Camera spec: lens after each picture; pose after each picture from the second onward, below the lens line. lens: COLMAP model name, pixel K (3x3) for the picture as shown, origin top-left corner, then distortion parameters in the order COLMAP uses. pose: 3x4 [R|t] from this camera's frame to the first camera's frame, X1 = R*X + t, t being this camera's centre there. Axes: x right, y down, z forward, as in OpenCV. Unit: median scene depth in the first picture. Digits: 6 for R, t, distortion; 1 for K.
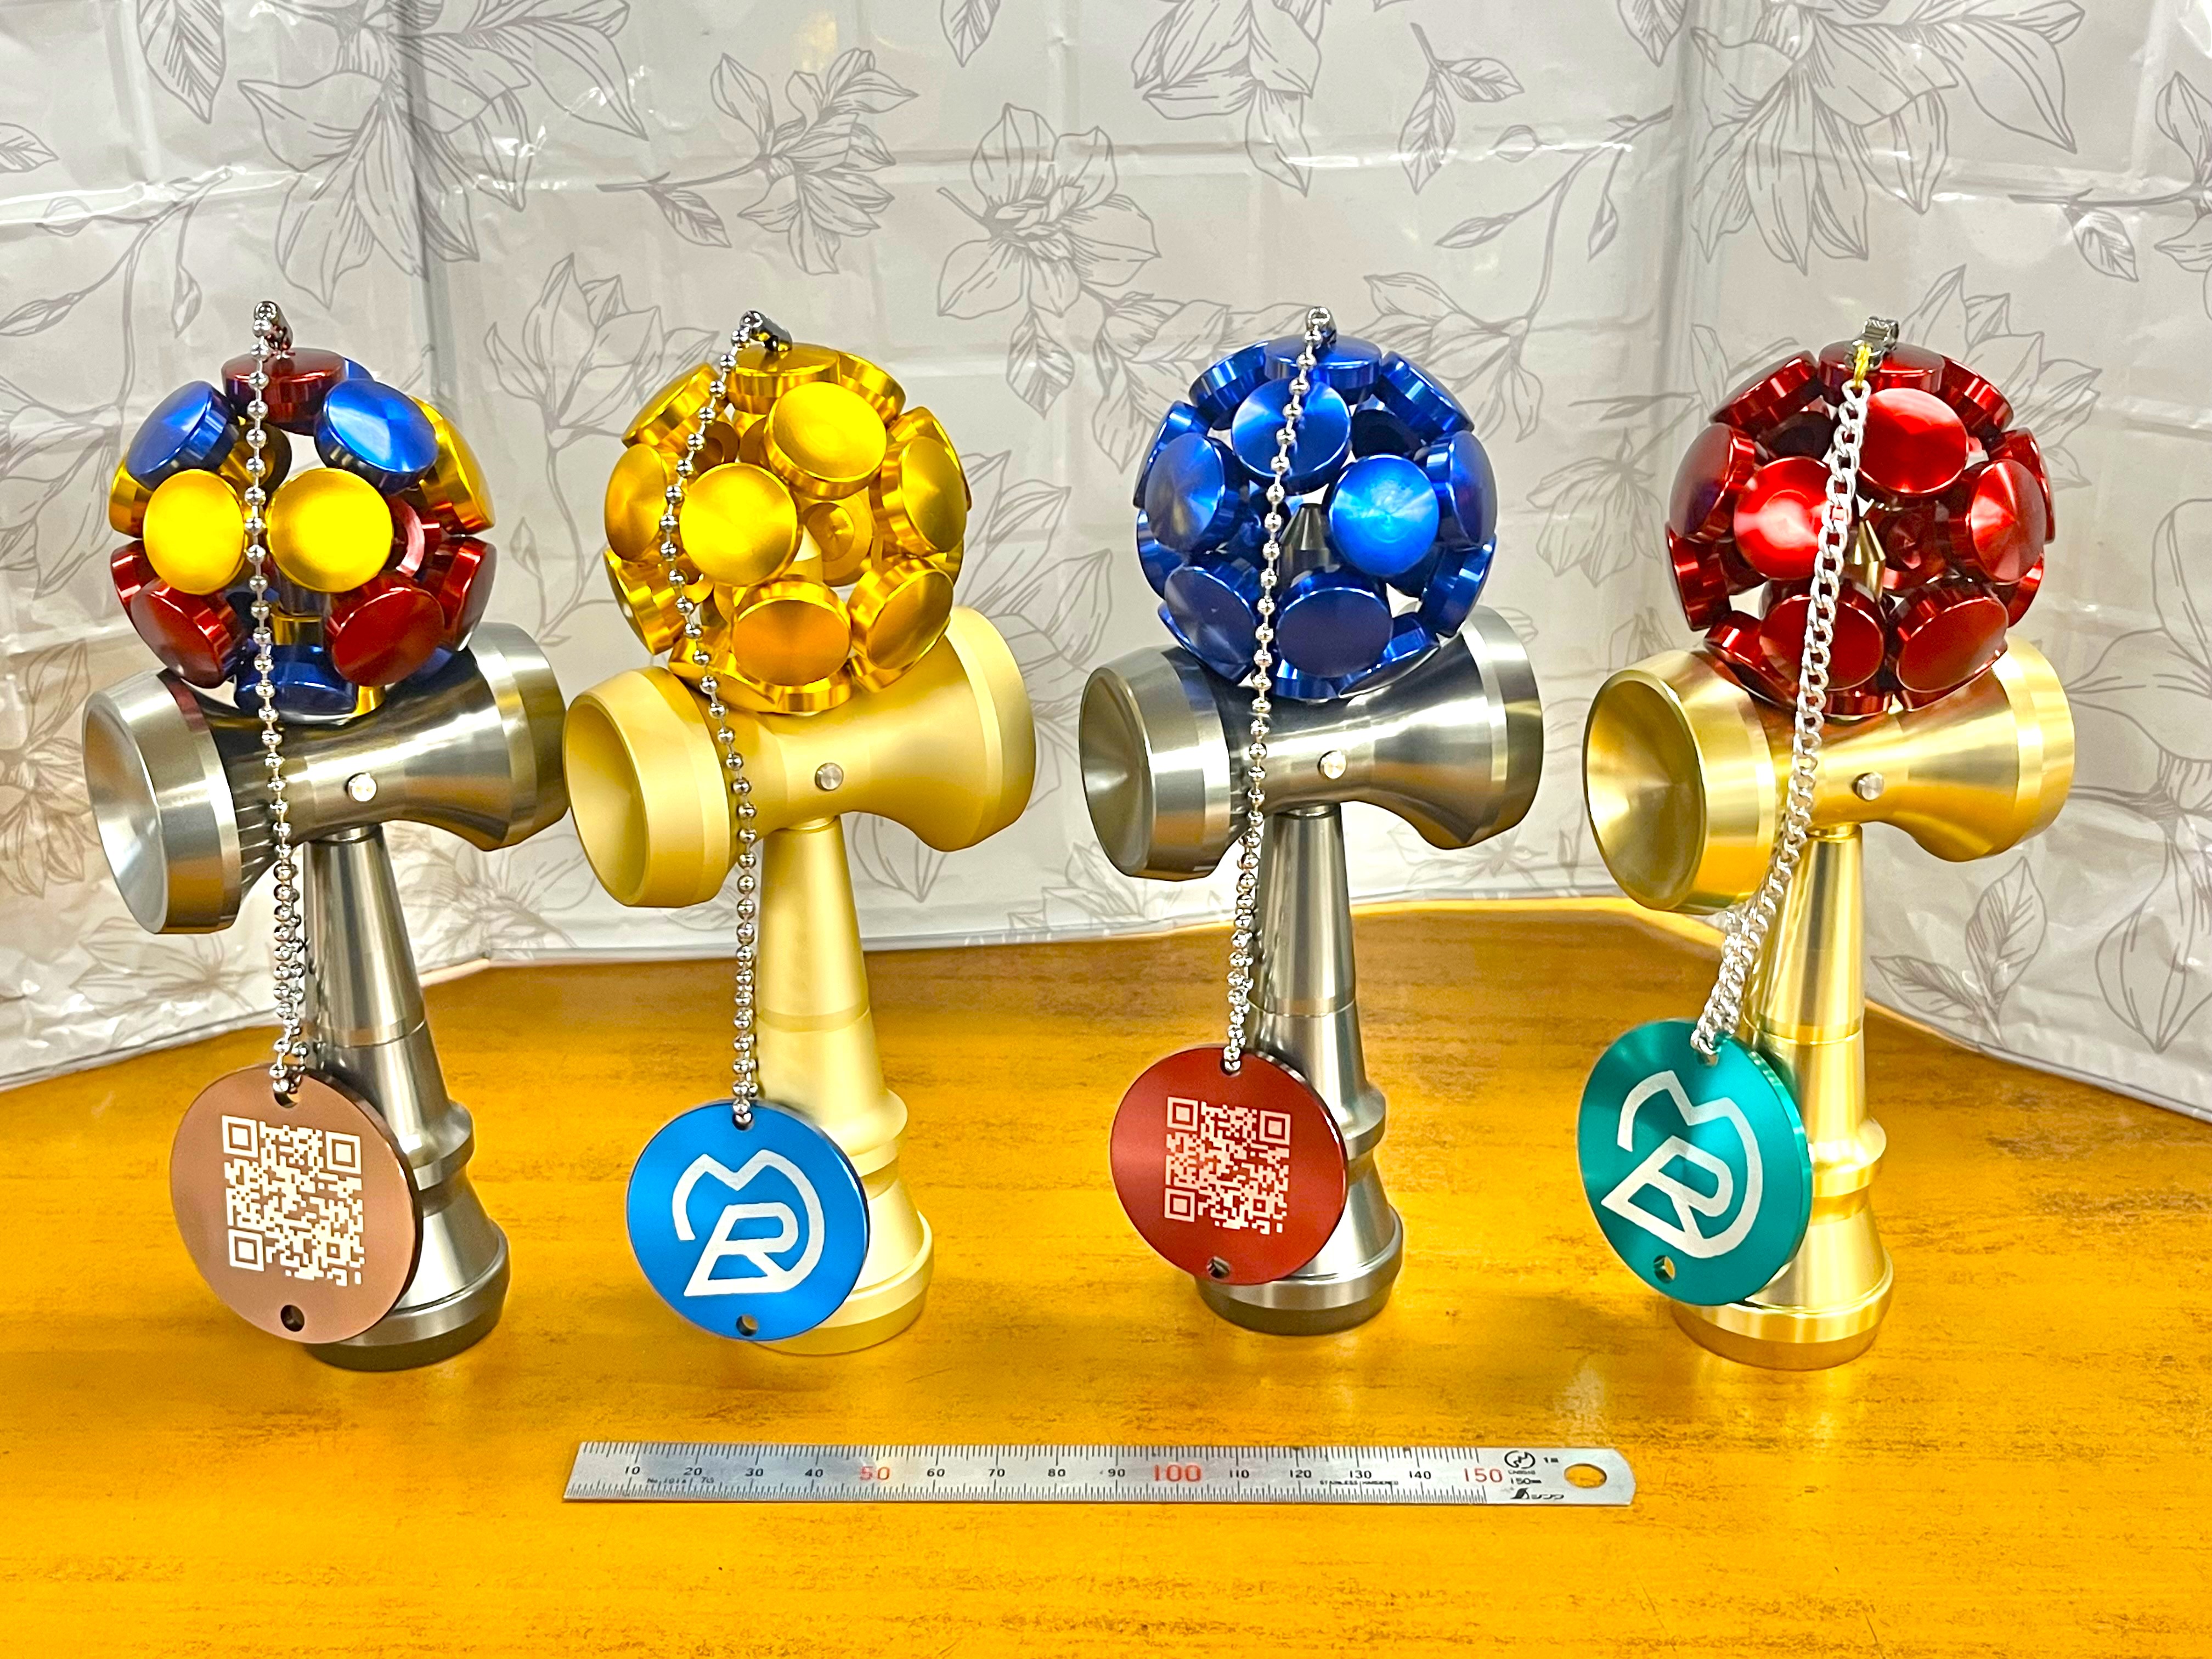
lens RADIAL K [[2634.4, 0, 1105.3], [0, 2634.4, 828.5], [0, 0, 1]] dist [0.010060, 0.000000]
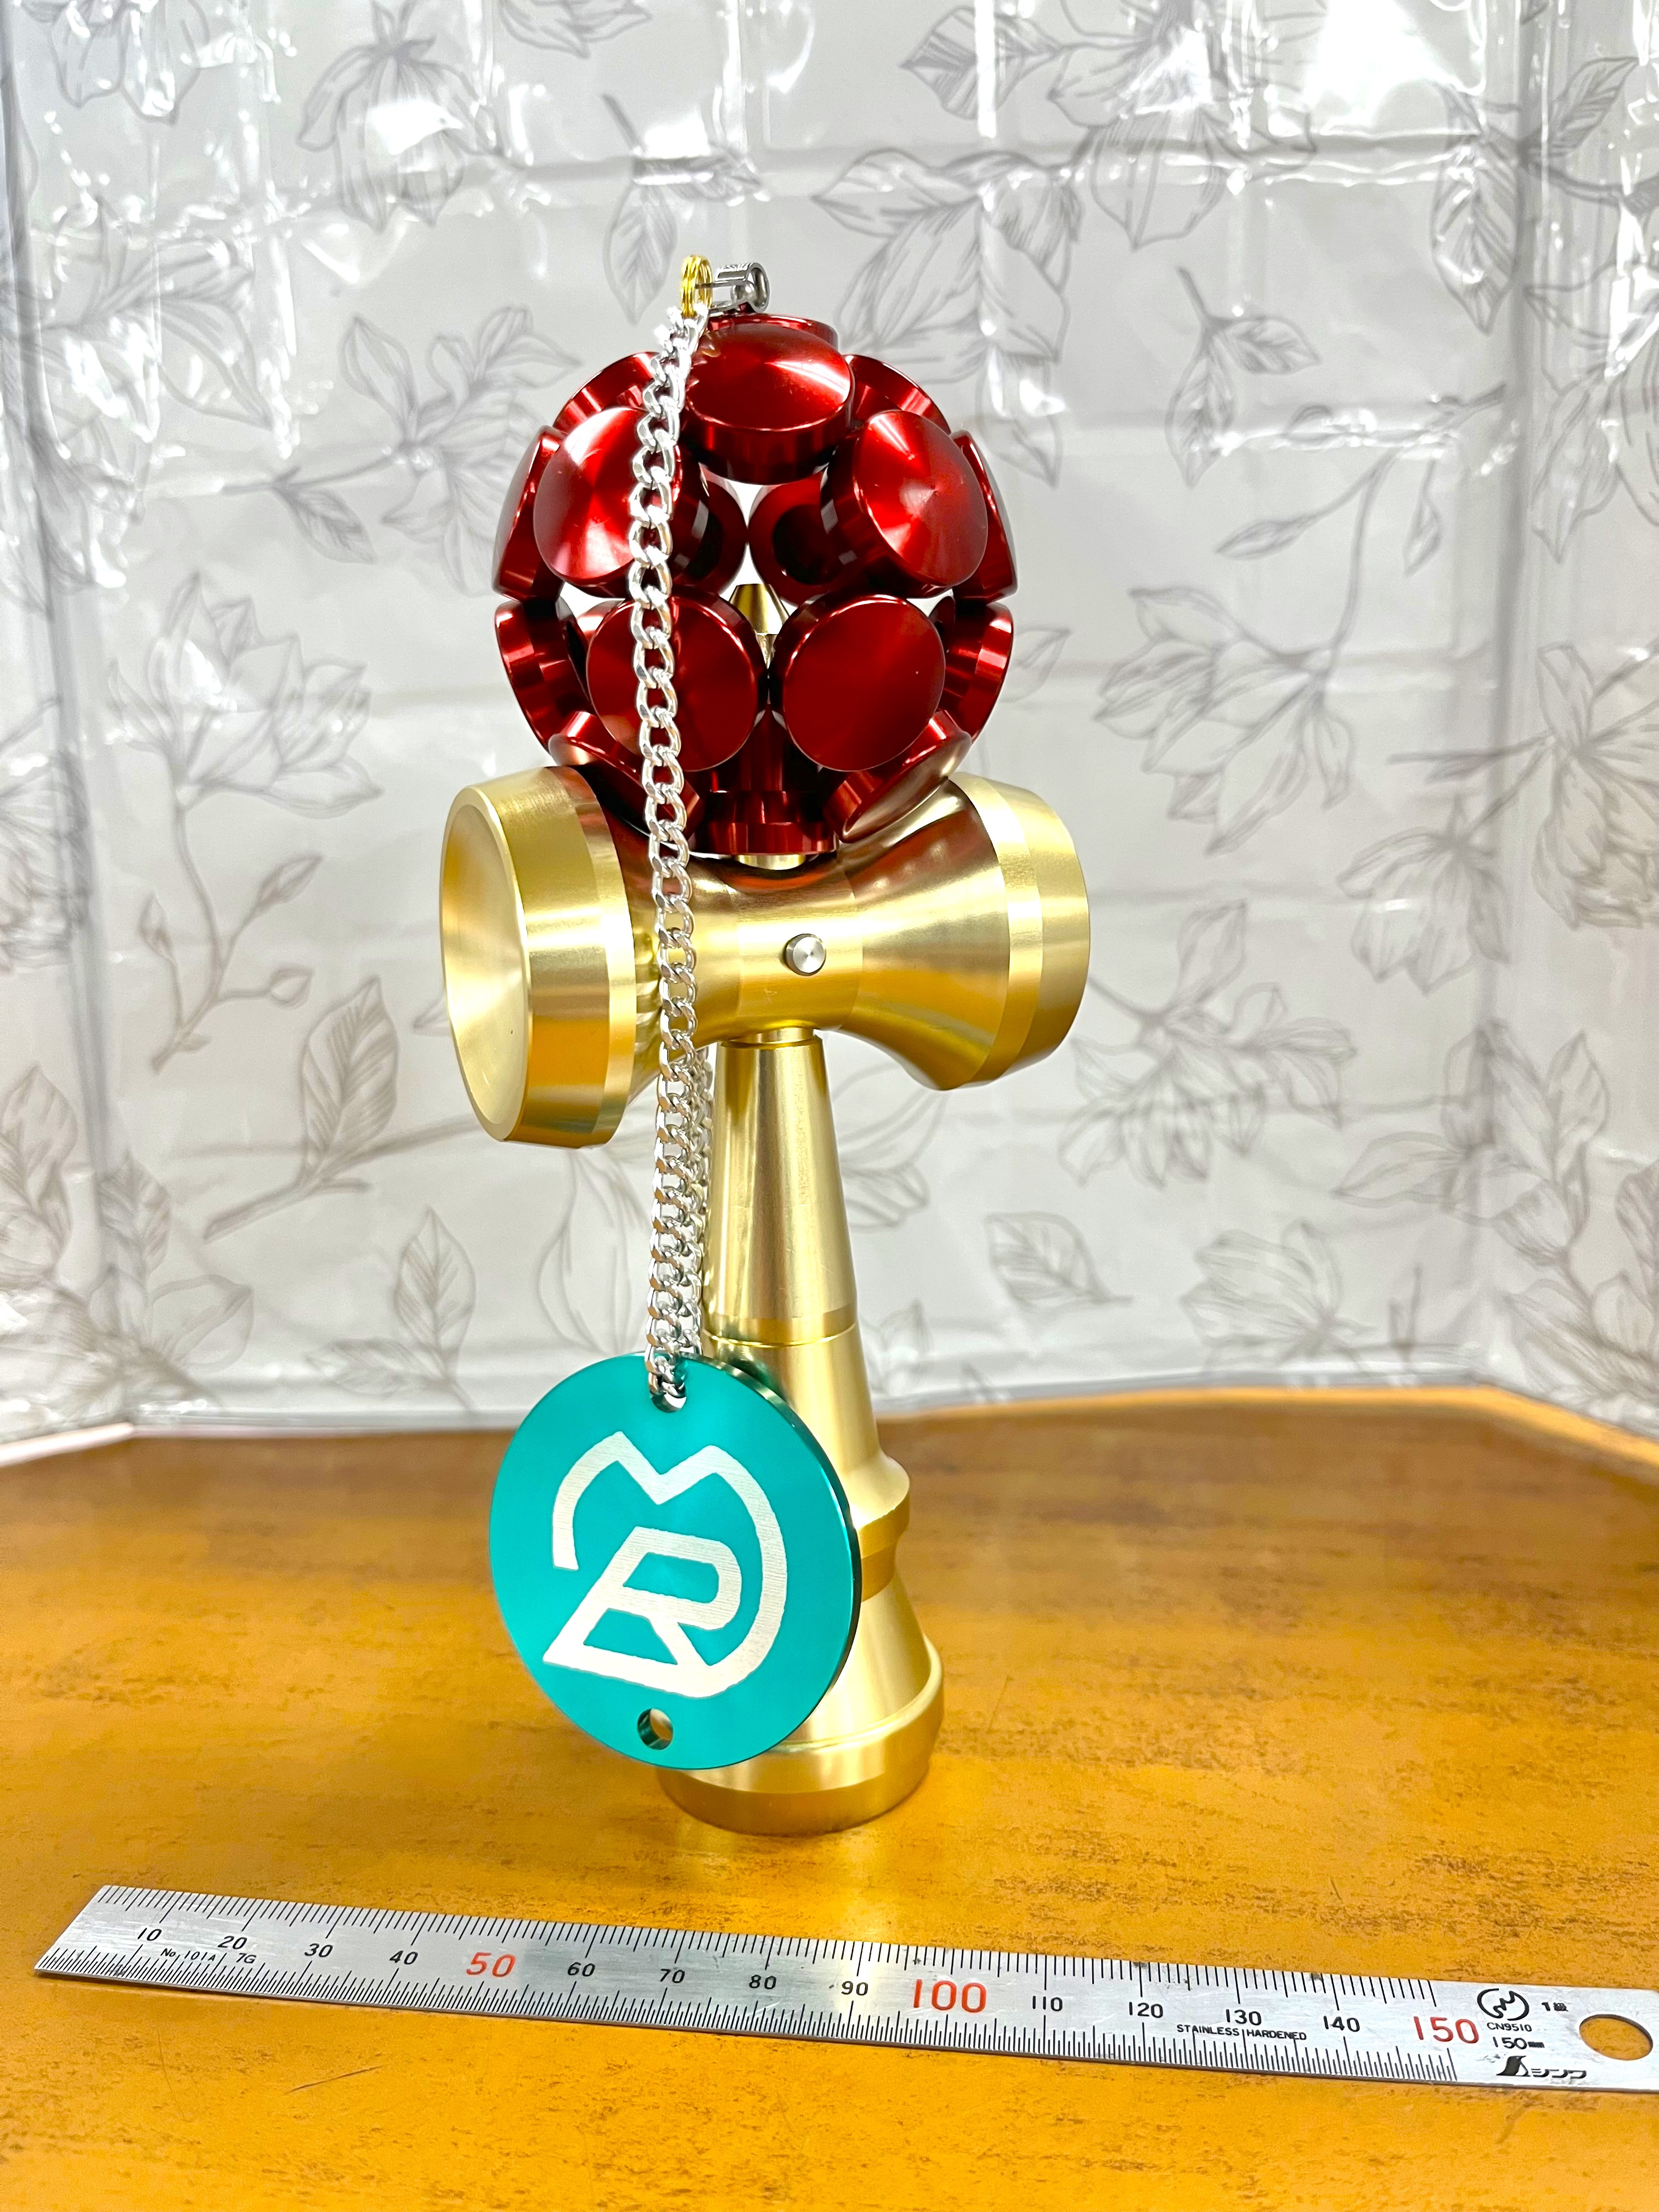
lens RADIAL K [[1694.4, 0, 834.5], [0, 1694.4, 1108.4], [0, 0, 1]] dist [-0.000697, -0.000075]
pose [[0.993036, 0.000186, -0.117813, 0.069770], [-0.023928, 0.979475, -0.200141, 0.059200], [0.115357, 0.201566, 0.972658, 0.508742]]
